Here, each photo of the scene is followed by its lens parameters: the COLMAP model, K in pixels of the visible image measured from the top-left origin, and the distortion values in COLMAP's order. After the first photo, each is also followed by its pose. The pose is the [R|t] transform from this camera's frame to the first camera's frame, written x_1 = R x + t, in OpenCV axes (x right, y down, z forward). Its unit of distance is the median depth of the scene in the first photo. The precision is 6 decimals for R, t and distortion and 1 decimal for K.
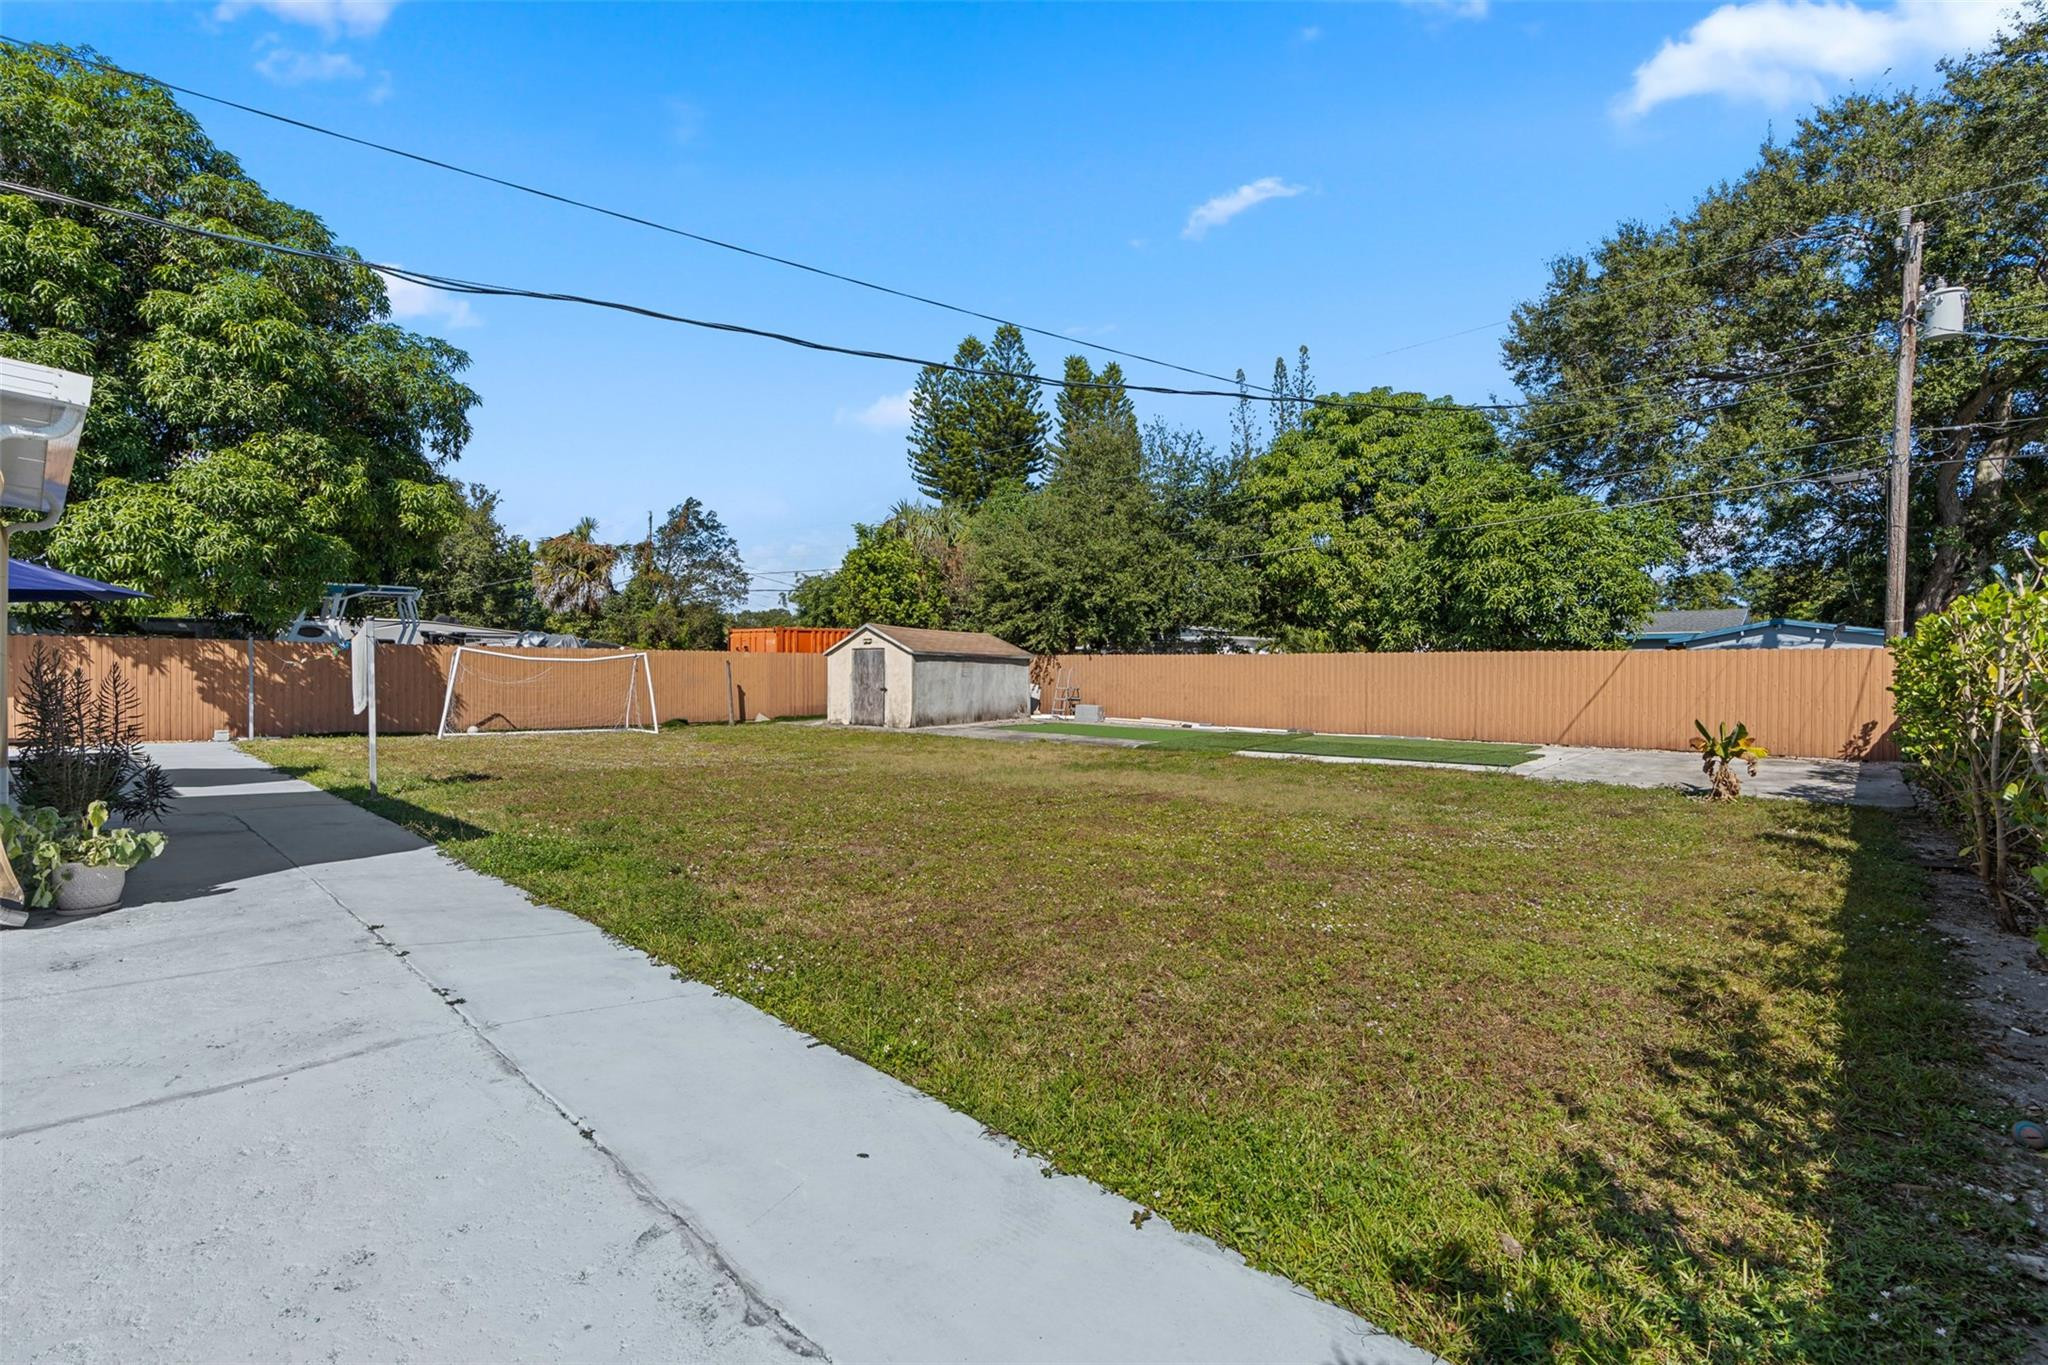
lens RADIAL K [[936.6, 0, 1026.4], [0, 936.6, 683.8], [0, 0, 1]] dist [-0.000744, -0.000899]
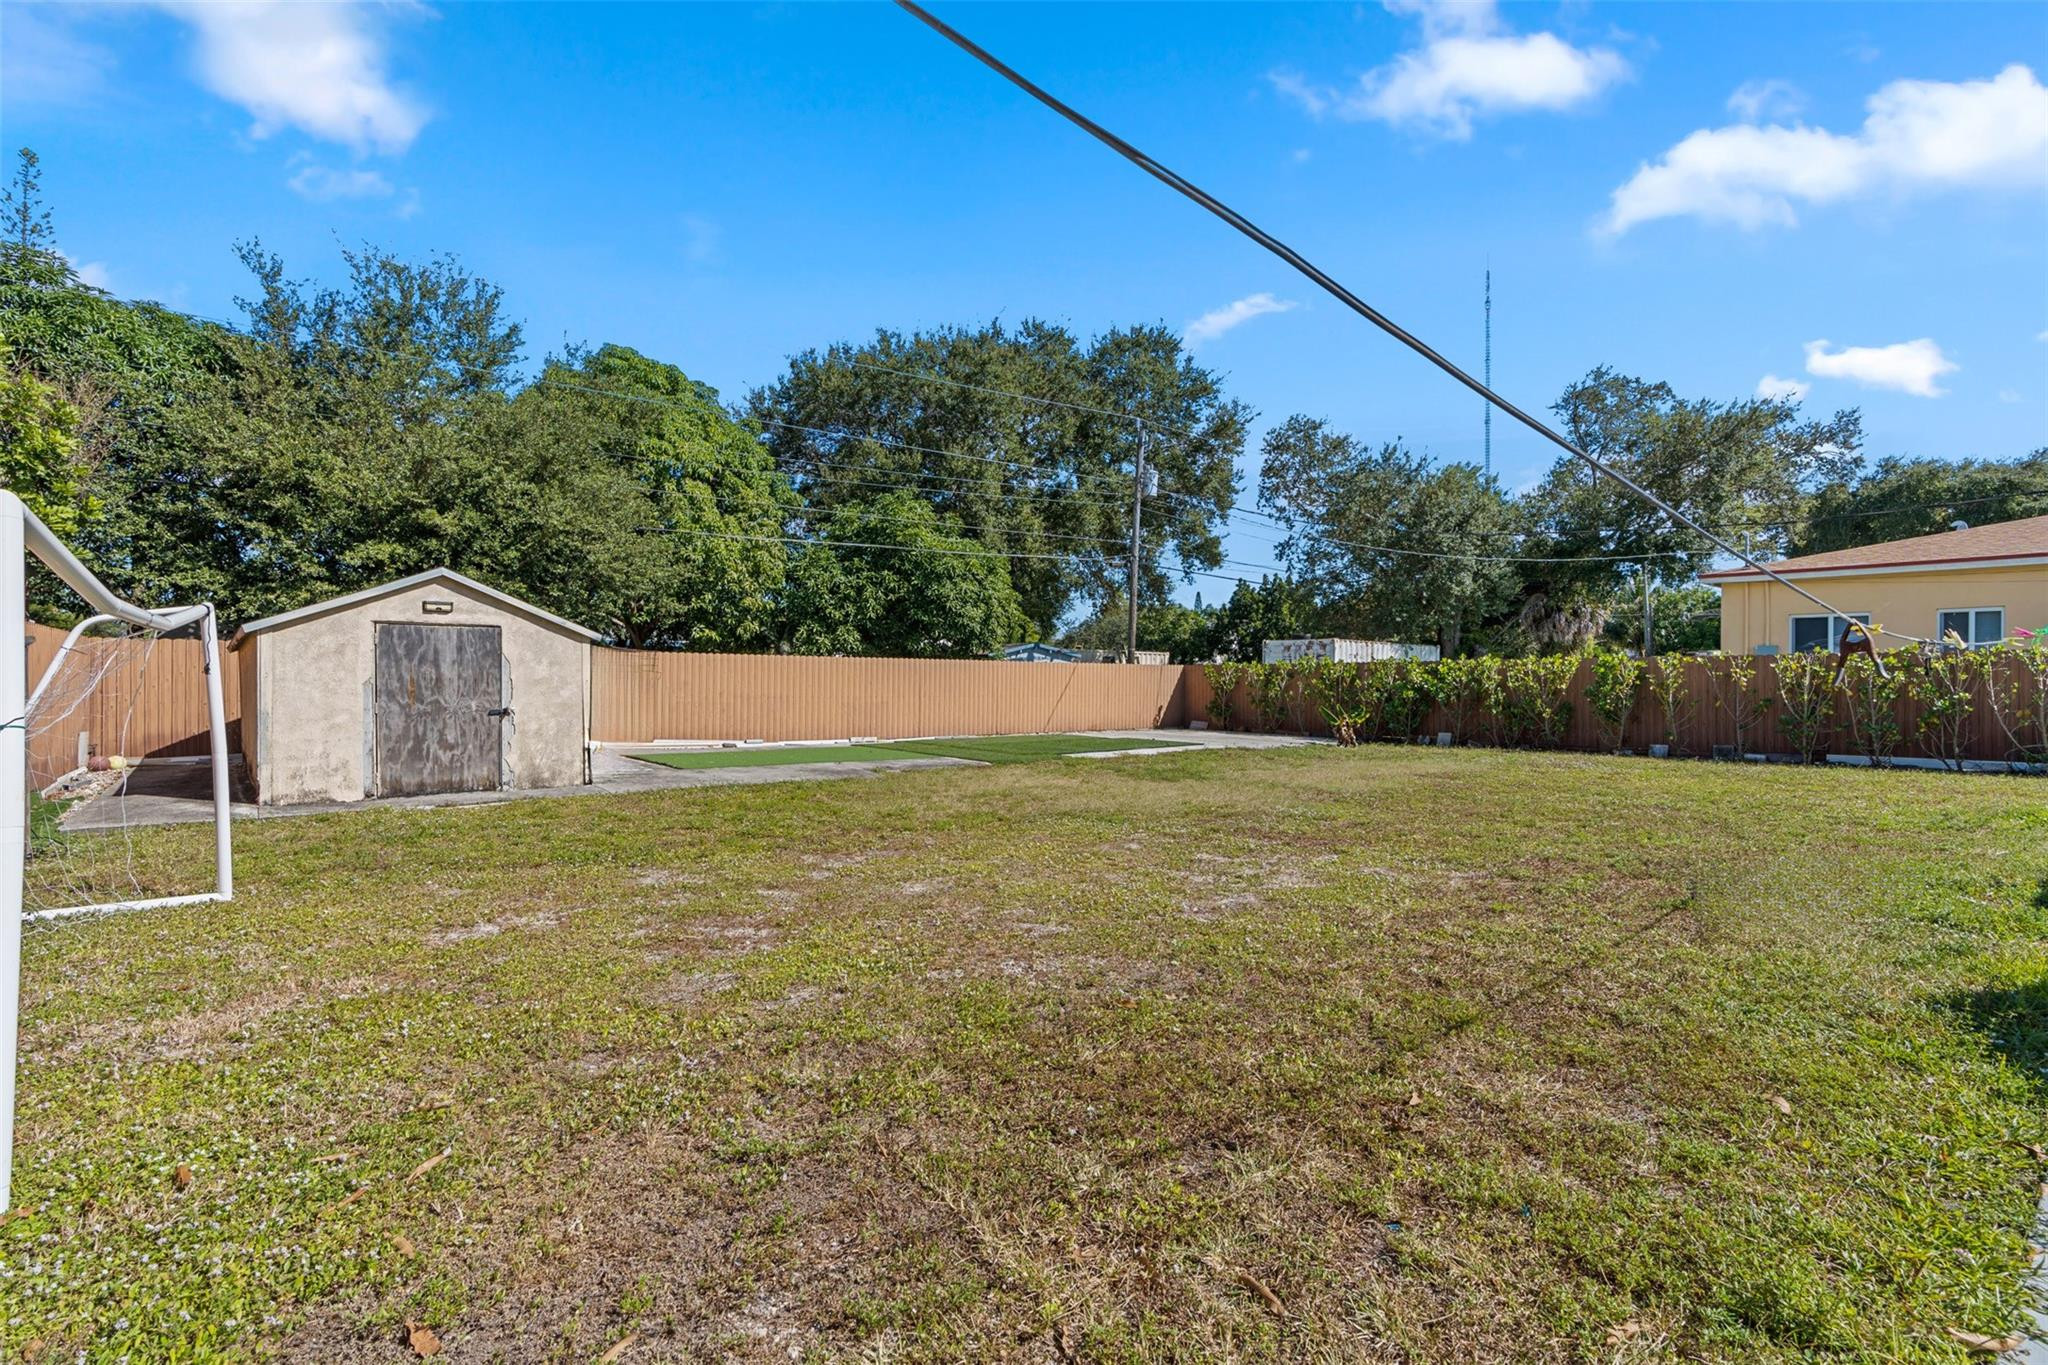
lens RADIAL K [[936.6, 0, 1021.7], [0, 936.6, 680.7], [0, 0, 1]] dist [-0.000744, -0.000899]
pose [[0.140271, -0.003189, 0.990108, -0.576301], [0.005534, 0.999982, 0.002437, -0.009609], [-0.990098, 0.005137, 0.140286, 0.659497]]
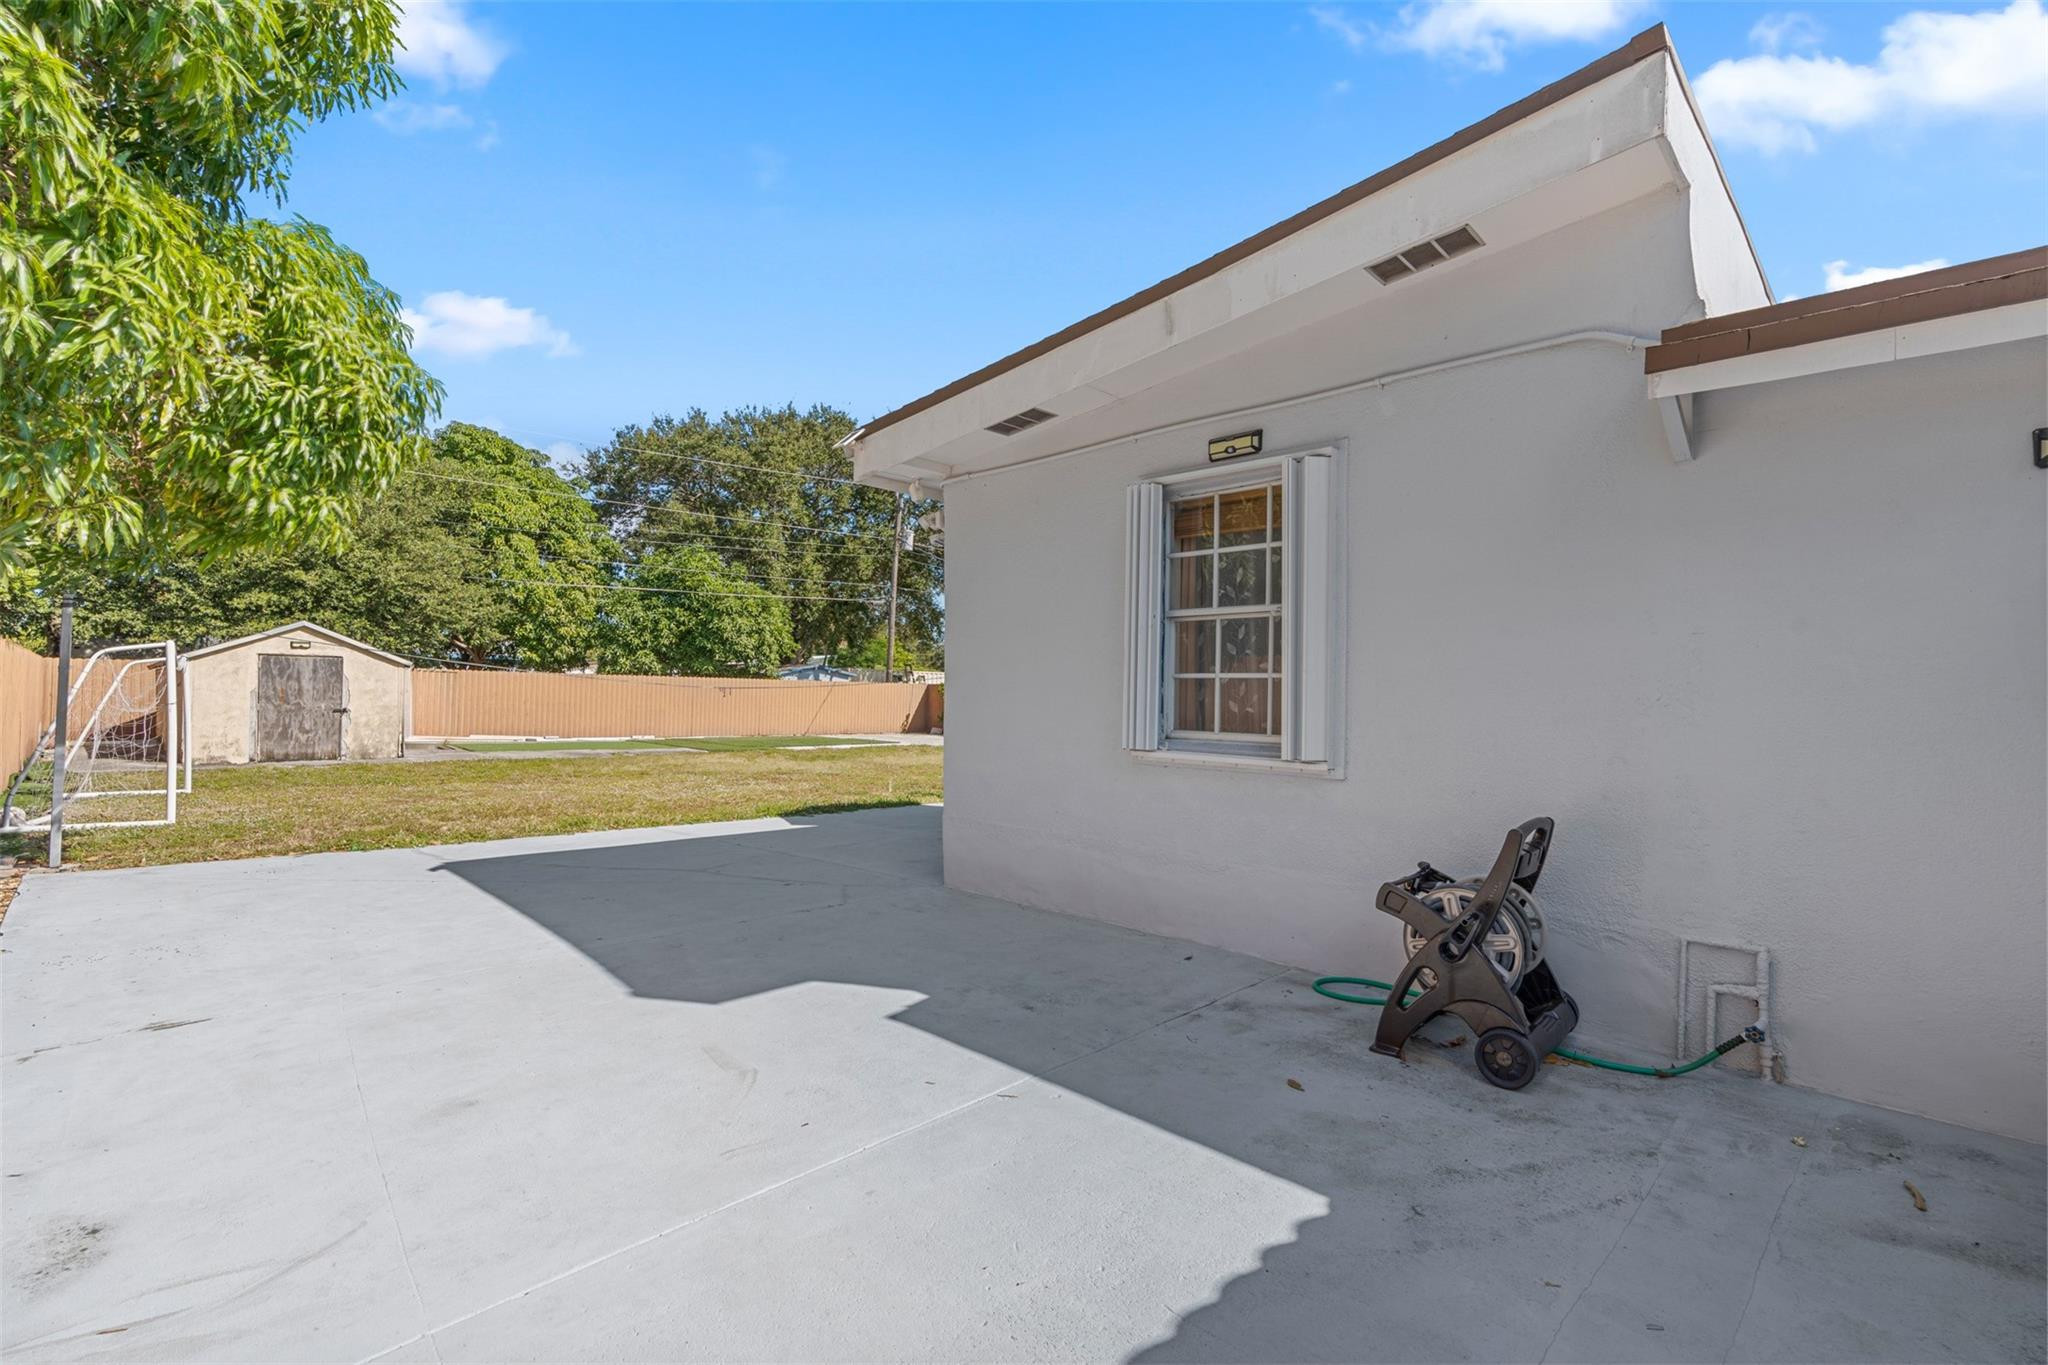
lens RADIAL K [[936.6, 0, 1024.7], [0, 936.6, 680.7], [0, 0, 1]] dist [-0.000744, -0.000899]
pose [[0.045059, 0.013325, 0.998895, -0.870518], [-0.005574, 0.999899, -0.013087, -0.011333], [-0.998969, -0.004978, 0.045129, 0.405296]]
